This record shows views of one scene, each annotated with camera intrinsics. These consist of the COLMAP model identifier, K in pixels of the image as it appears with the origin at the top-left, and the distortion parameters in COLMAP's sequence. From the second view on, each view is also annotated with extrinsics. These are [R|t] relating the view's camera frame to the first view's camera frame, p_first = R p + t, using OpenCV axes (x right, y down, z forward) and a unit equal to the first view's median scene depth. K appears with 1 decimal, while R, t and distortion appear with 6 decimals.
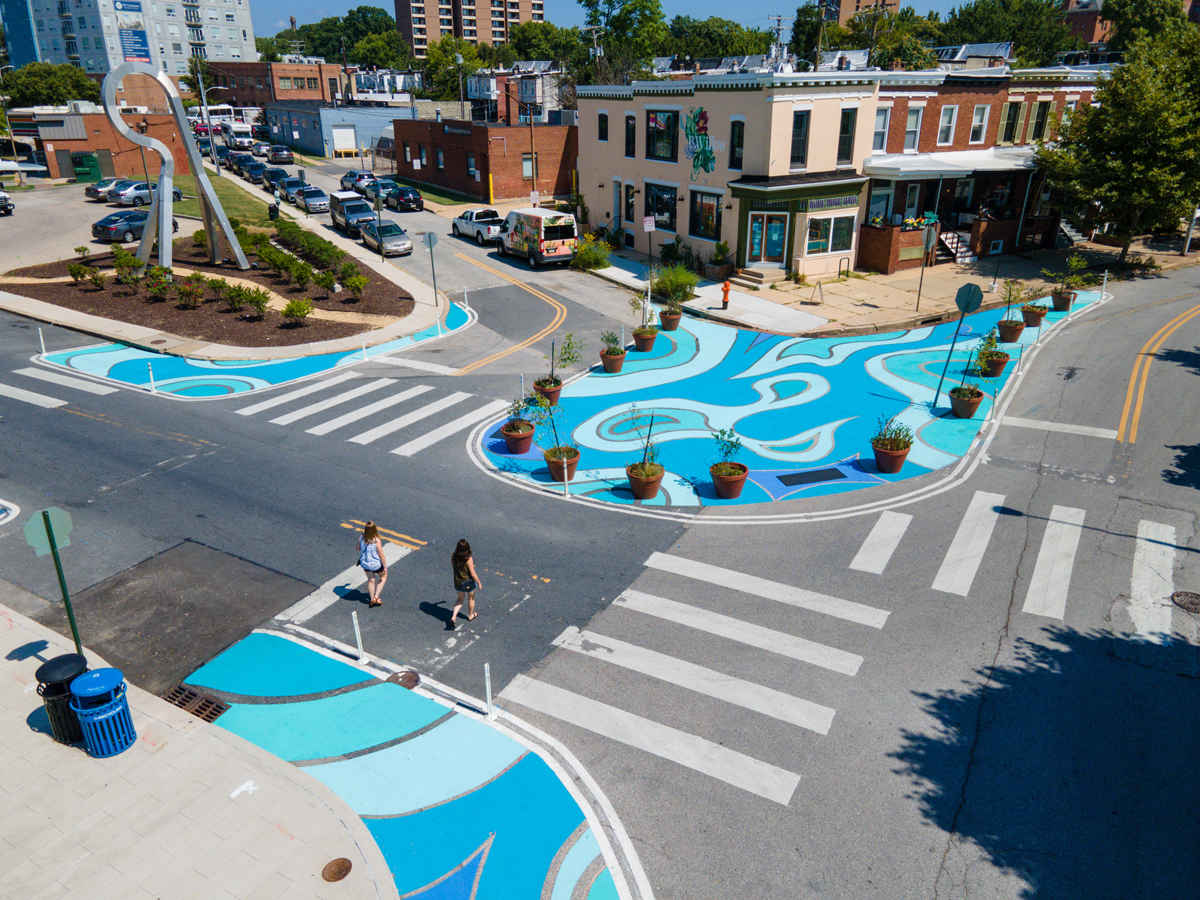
lens RADIAL K [[879.0, 0, 600.8], [0, 879.0, 449.4], [0, 0, 1]] dist [0.022493, 0.027288]
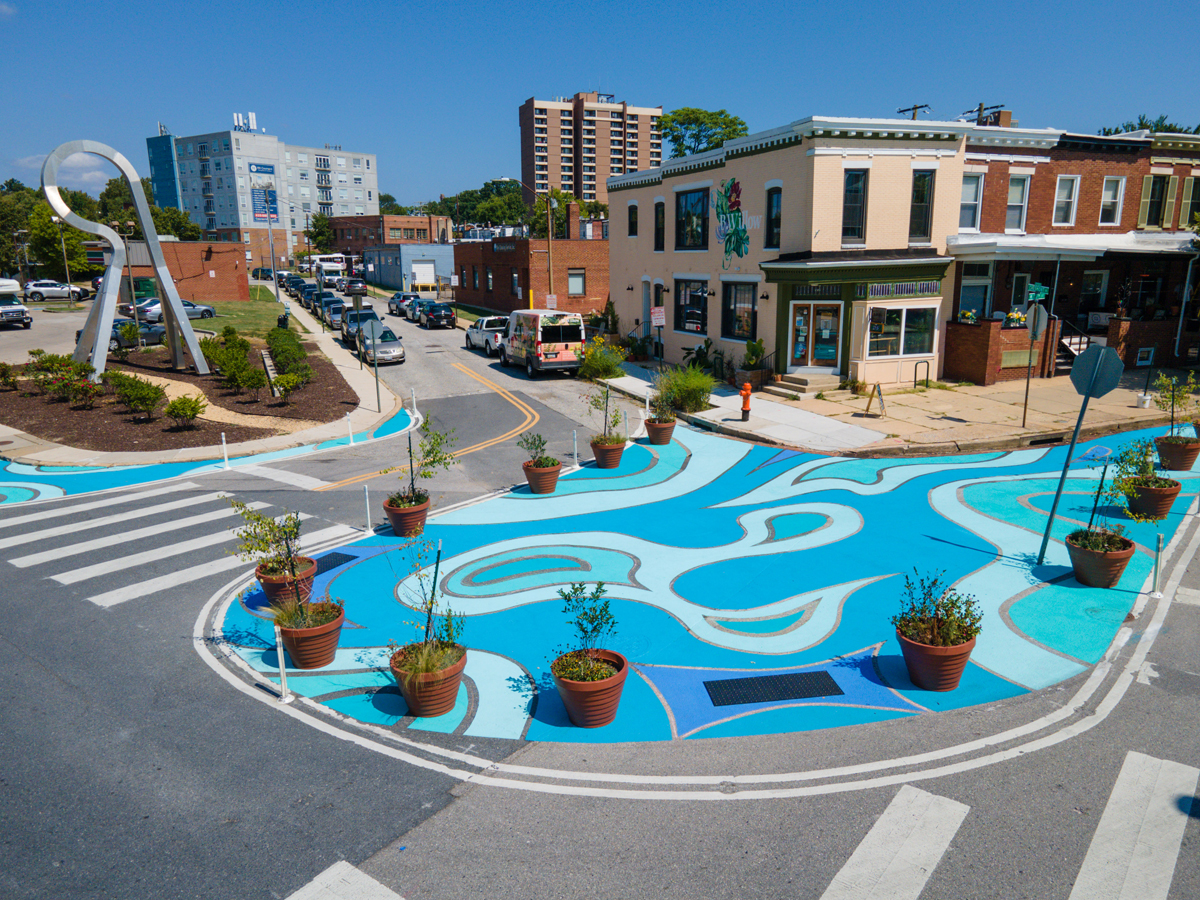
lens RADIAL K [[879.0, 0, 599.8], [0, 879.0, 447.2], [0, 0, 1]] dist [0.022493, 0.027288]
pose [[0.989988, 0.024472, -0.139013, 0.150993], [-0.048336, 0.984087, -0.170986, -0.009714], [0.132617, 0.175993, 0.975417, 0.340976]]
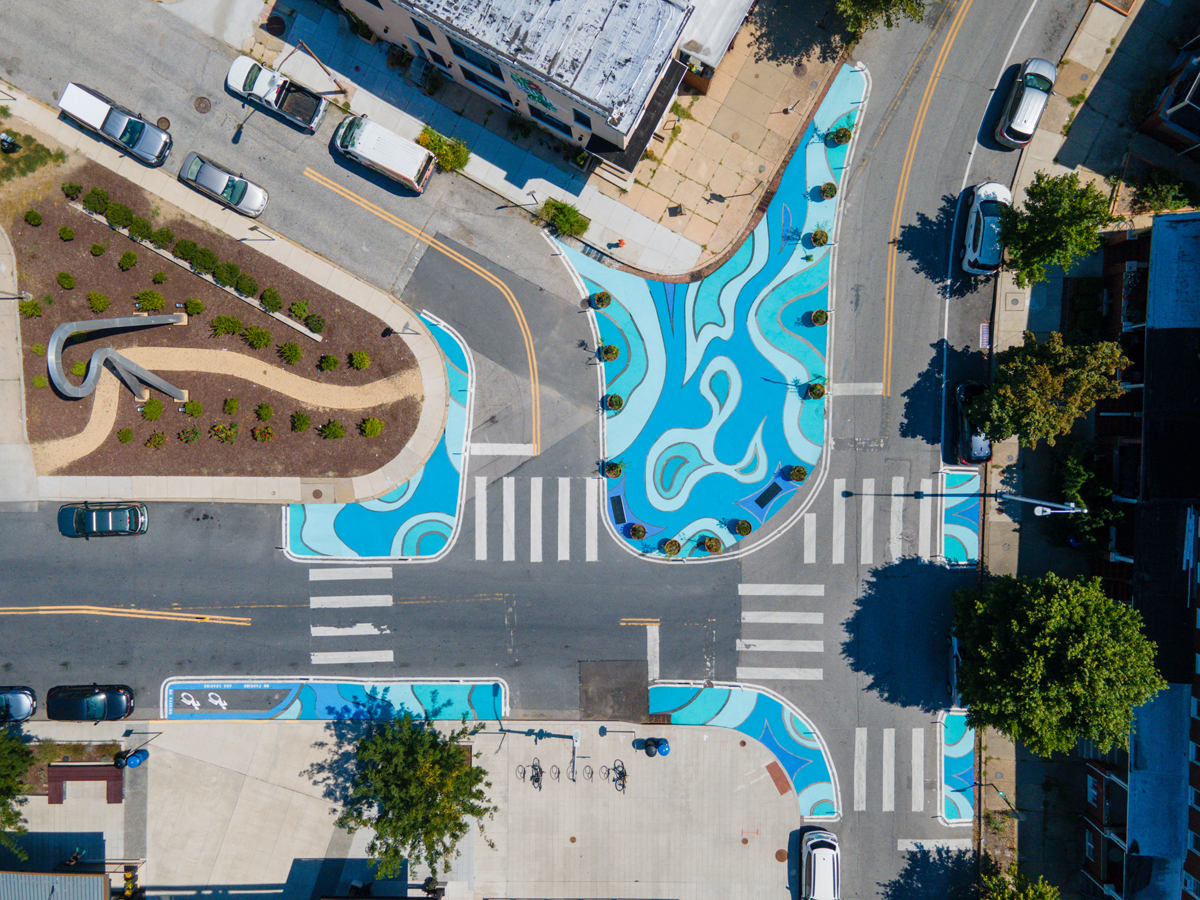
lens RADIAL K [[879.0, 0, 600.5], [0, 879.0, 449.2], [0, 0, 1]] dist [0.022493, 0.027288]
pose [[0.859308, -0.509968, -0.039014, 0.009481], [0.215990, 0.292686, 0.931495, -1.622078], [-0.463613, -0.808868, 0.361656, 0.340521]]
